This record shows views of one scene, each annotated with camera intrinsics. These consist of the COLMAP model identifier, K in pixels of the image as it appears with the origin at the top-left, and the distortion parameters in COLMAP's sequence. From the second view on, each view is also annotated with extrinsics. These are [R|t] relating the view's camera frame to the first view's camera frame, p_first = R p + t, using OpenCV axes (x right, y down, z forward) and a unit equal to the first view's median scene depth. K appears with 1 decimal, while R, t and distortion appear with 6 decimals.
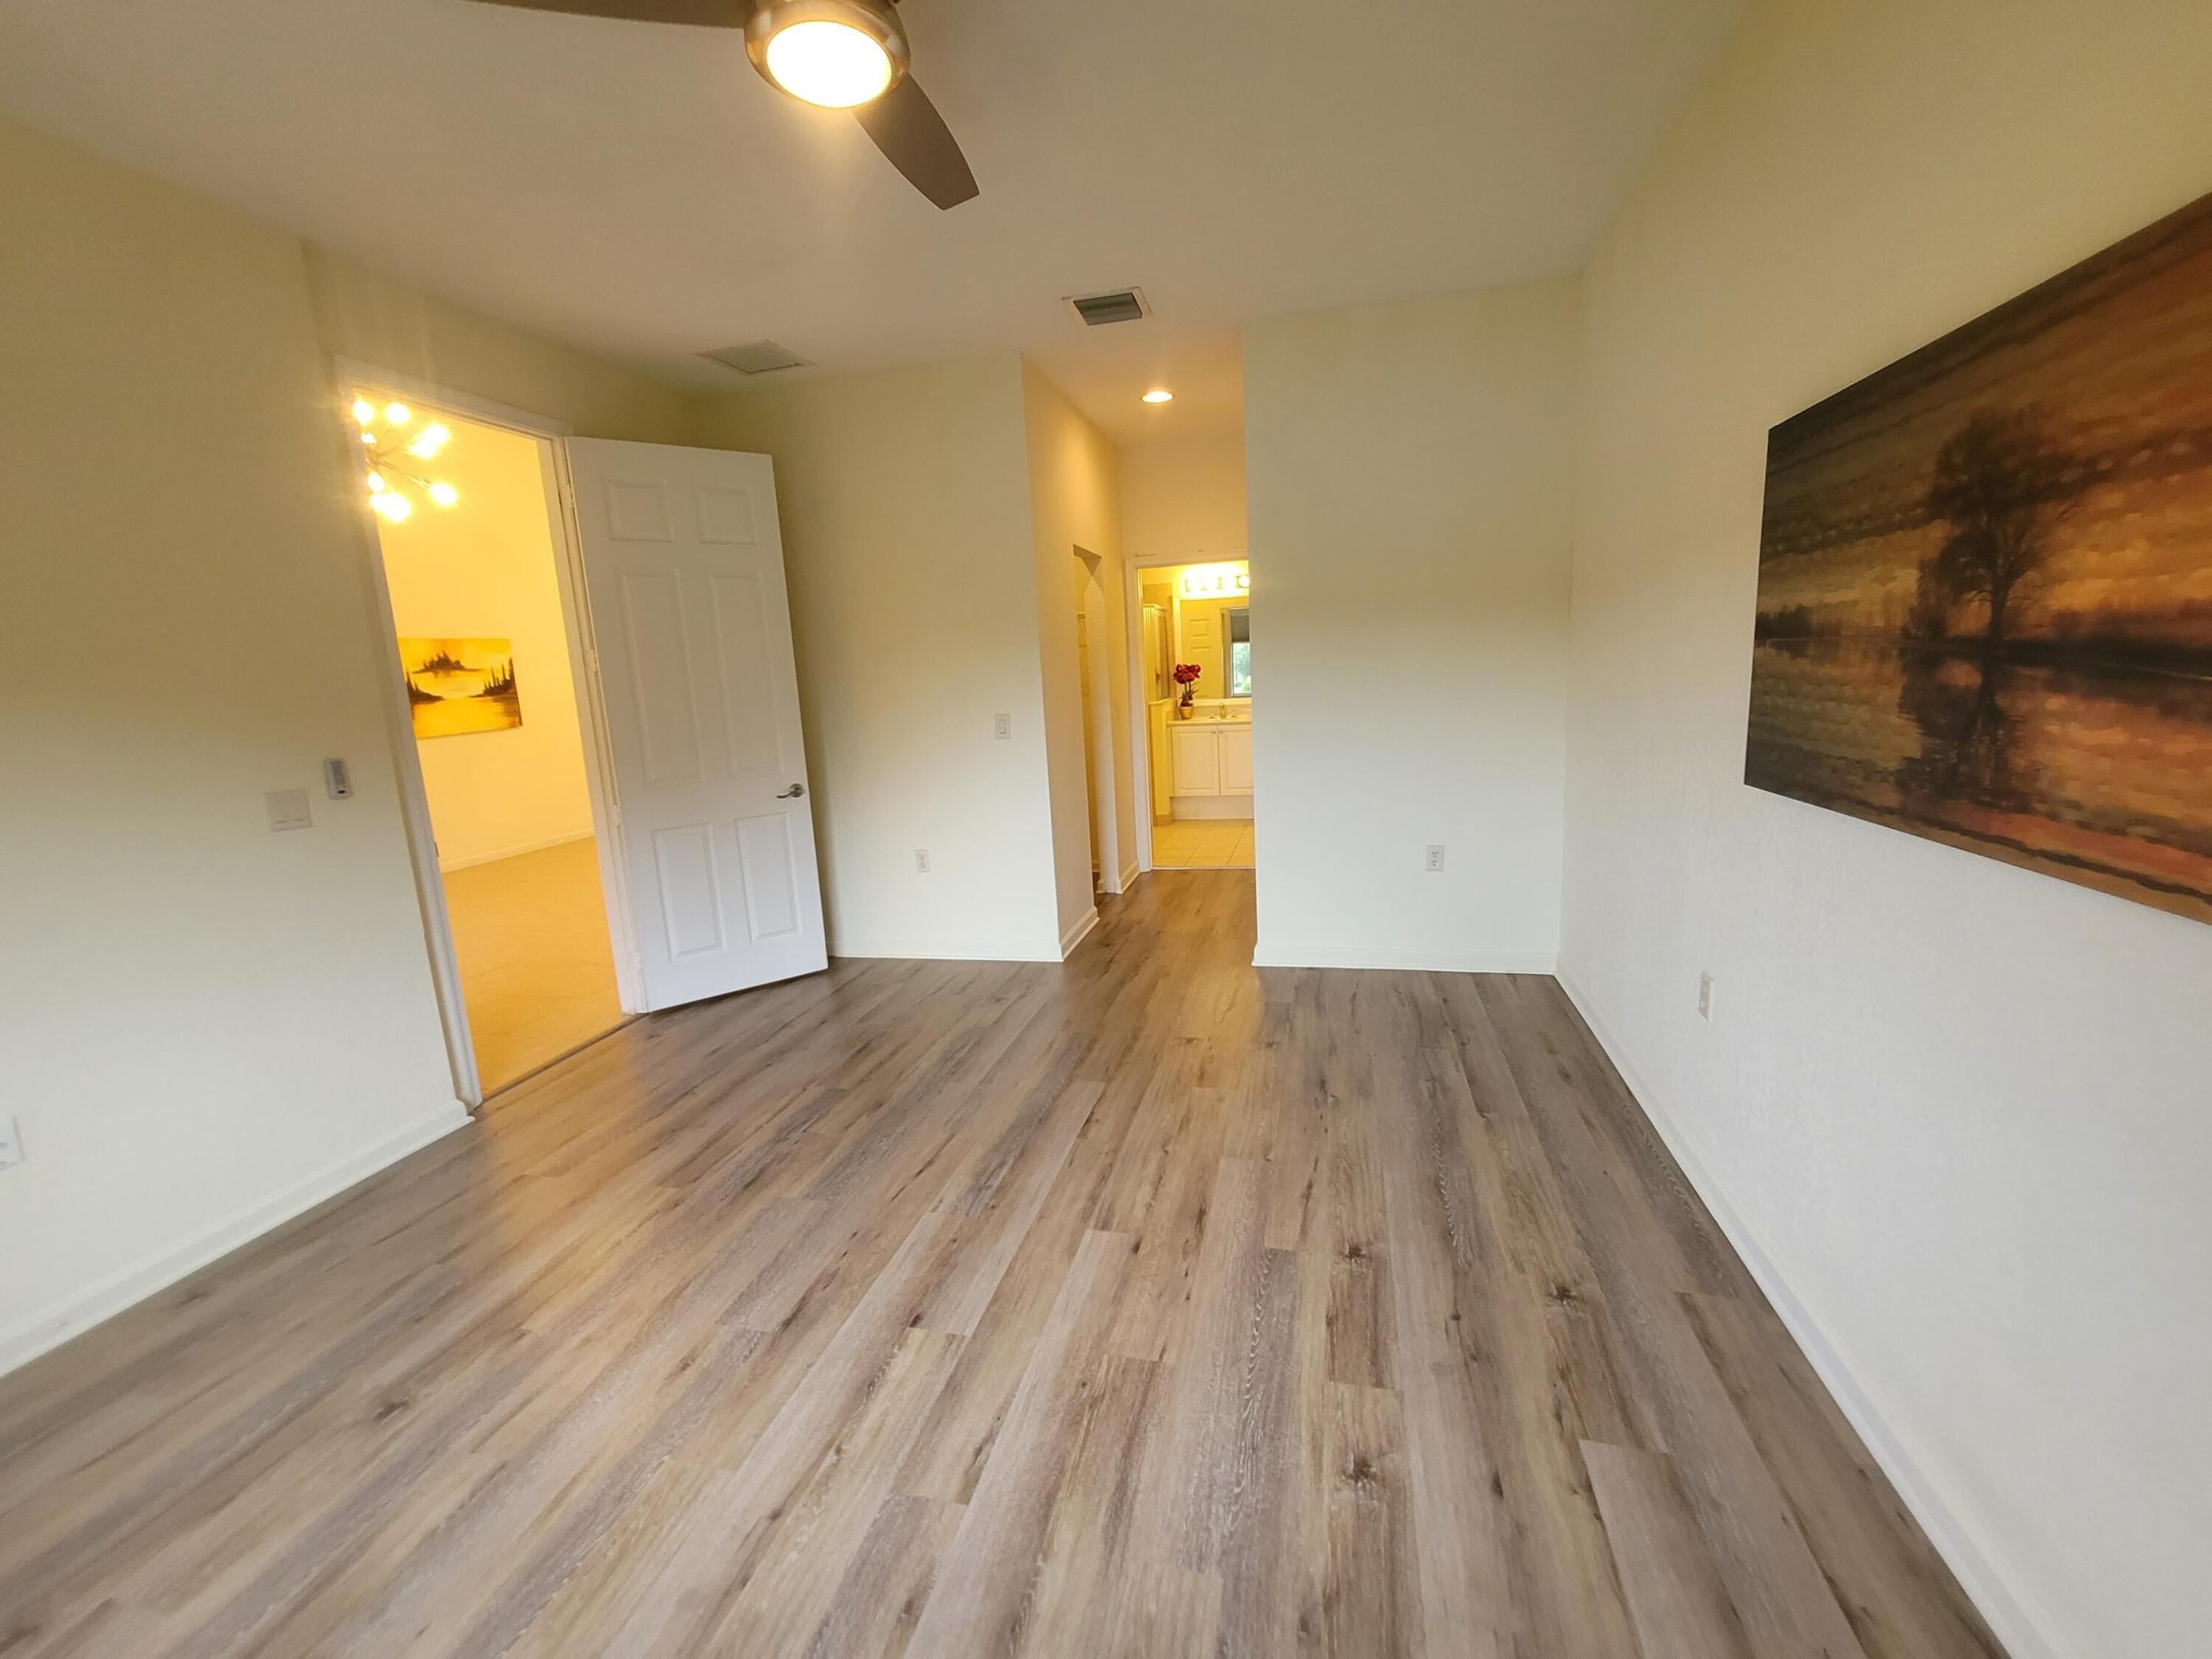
lens RADIAL K [[902.1, 0, 1109.7], [0, 902.1, 822.0], [0, 0, 1]] dist [-0.005016, 0.000269]
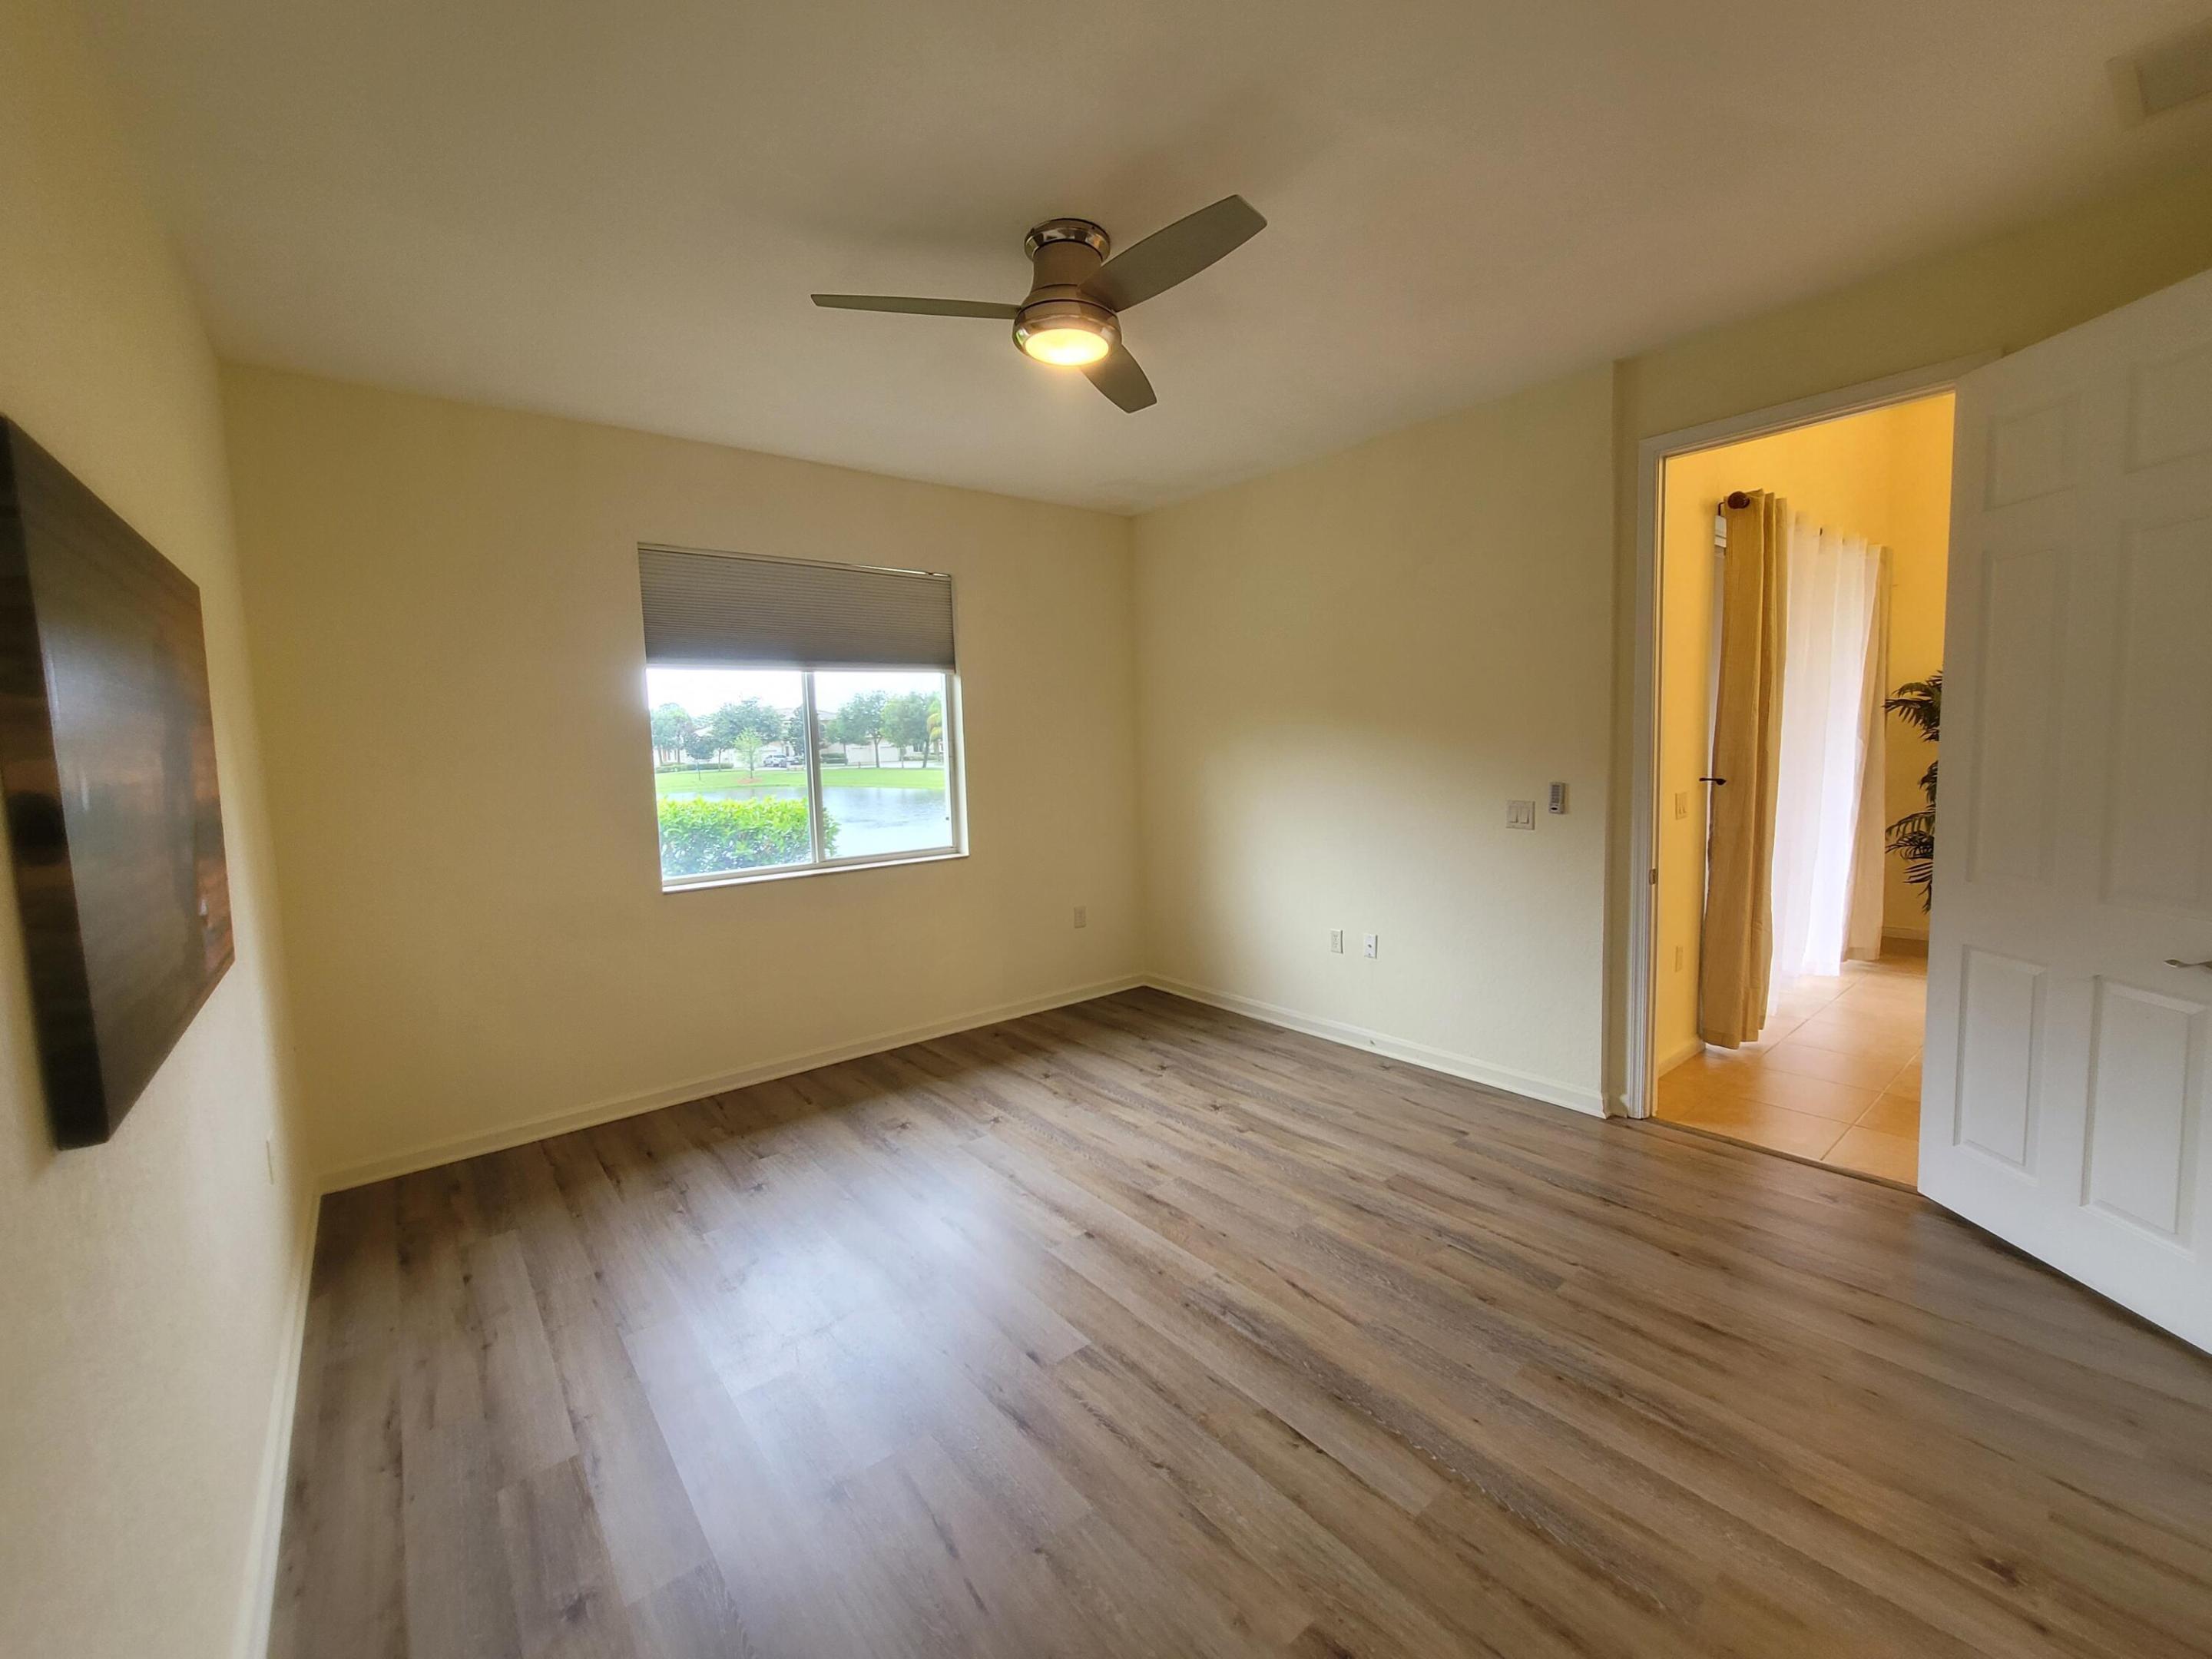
lens RADIAL K [[902.1, 0, 1109.7], [0, 902.1, 822.0], [0, 0, 1]] dist [-0.005016, 0.000269]
pose [[-0.604641, 0.140298, -0.784045, 0.579310], [-0.072361, 0.970618, 0.229487, -0.281973], [0.793205, 0.195491, -0.576723, 1.318654]]
